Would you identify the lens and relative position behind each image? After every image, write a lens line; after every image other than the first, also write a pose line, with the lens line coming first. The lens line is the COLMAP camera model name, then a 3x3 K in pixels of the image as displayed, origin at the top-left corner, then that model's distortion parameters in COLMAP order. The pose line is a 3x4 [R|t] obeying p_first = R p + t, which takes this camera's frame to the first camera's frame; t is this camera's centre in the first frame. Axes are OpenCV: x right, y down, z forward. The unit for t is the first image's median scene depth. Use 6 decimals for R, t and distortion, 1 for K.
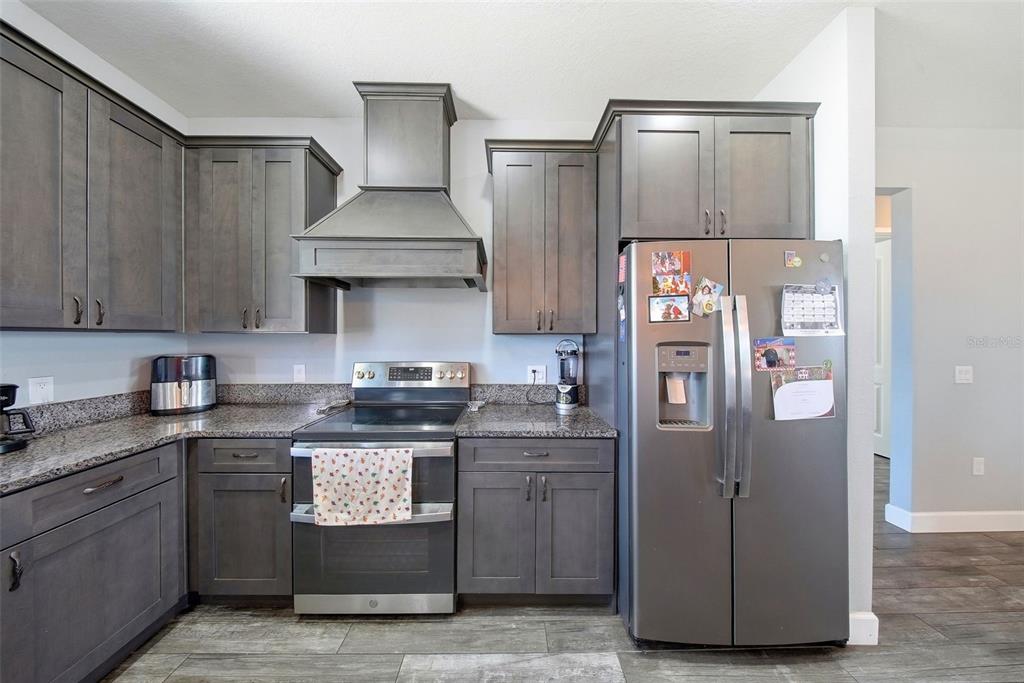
lens RADIAL K [[315.2, 0, 510.4], [0, 315.2, 339.6], [0, 0, 1]] dist [-0.006884, -0.000157]
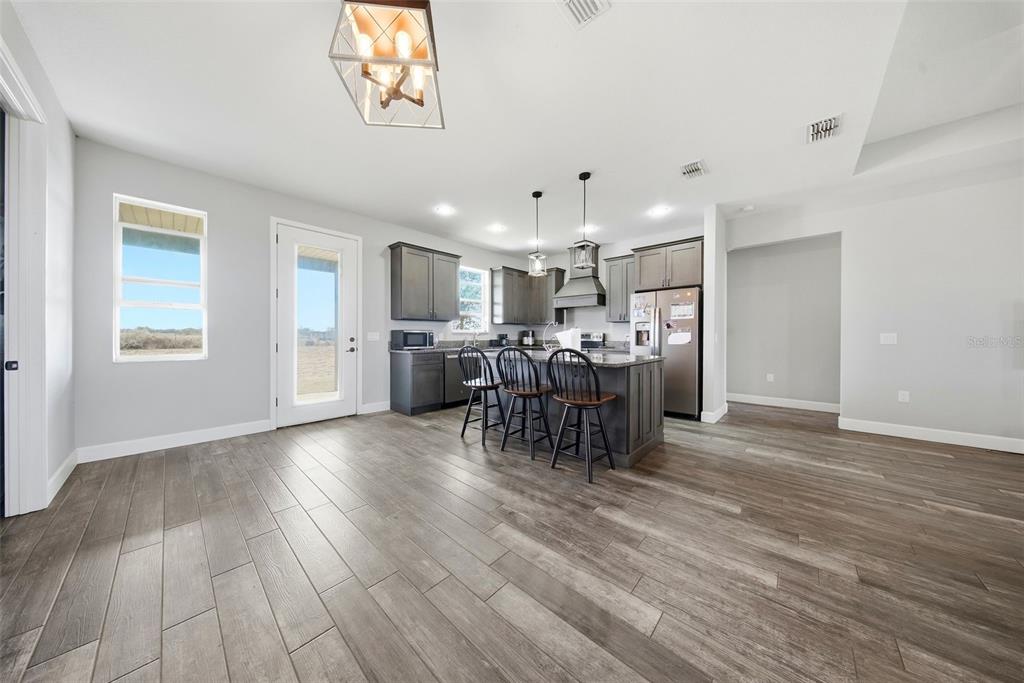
lens RADIAL K [[315.2, 0, 510.4], [0, 315.2, 339.6], [0, 0, 1]] dist [-0.006884, -0.000157]
pose [[0.728677, 0.005725, -0.684834, 1.487592], [-0.001231, 0.999974, 0.007049, 0.144348], [0.684857, -0.004294, 0.728665, -2.034874]]
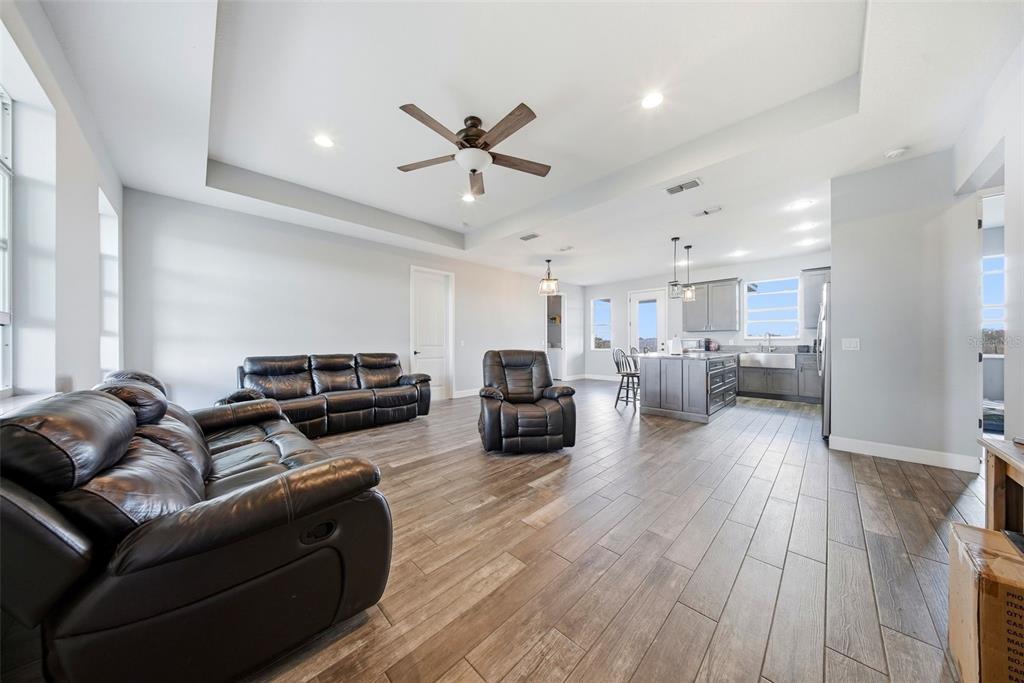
lens RADIAL K [[315.2, 0, 510.4], [0, 315.2, 339.6], [0, 0, 1]] dist [-0.006884, -0.000157]
pose [[-0.718077, -0.001486, -0.695962, 3.577558], [0.002977, 0.999982, -0.005207, 0.112621], [0.695957, -0.005811, -0.718060, 0.795964]]
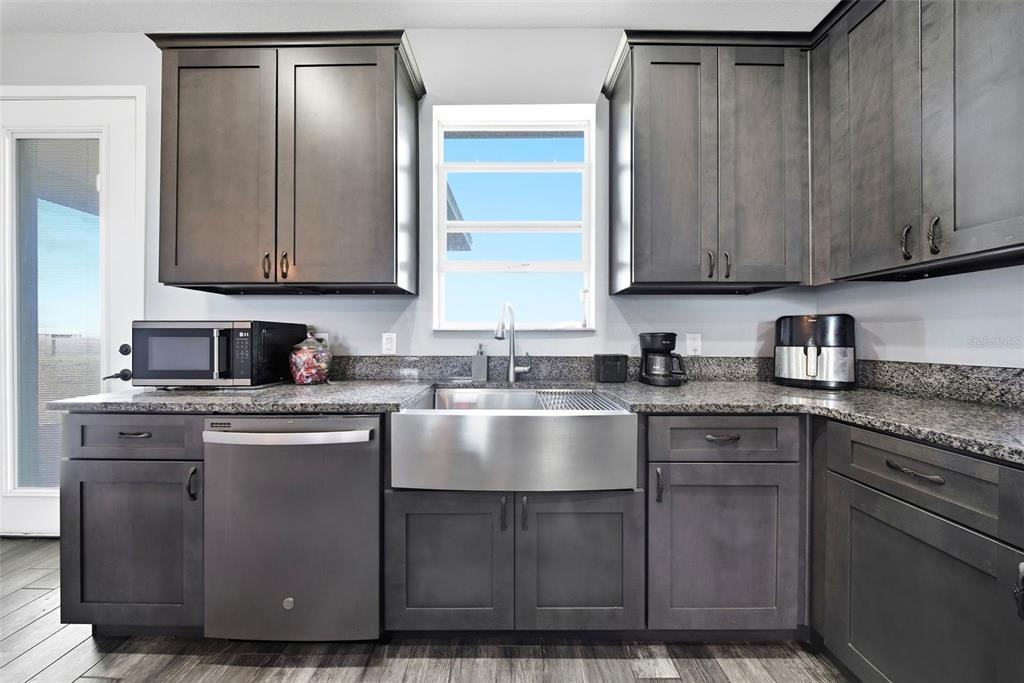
lens RADIAL K [[315.2, 0, 510.4], [0, 315.2, 339.6], [0, 0, 1]] dist [-0.006884, -0.000157]
pose [[-0.011456, 0.000088, -0.999934, -0.260732], [-0.004264, 0.999991, 0.000137, 0.125568], [0.999925, 0.004265, -0.011456, 0.266939]]
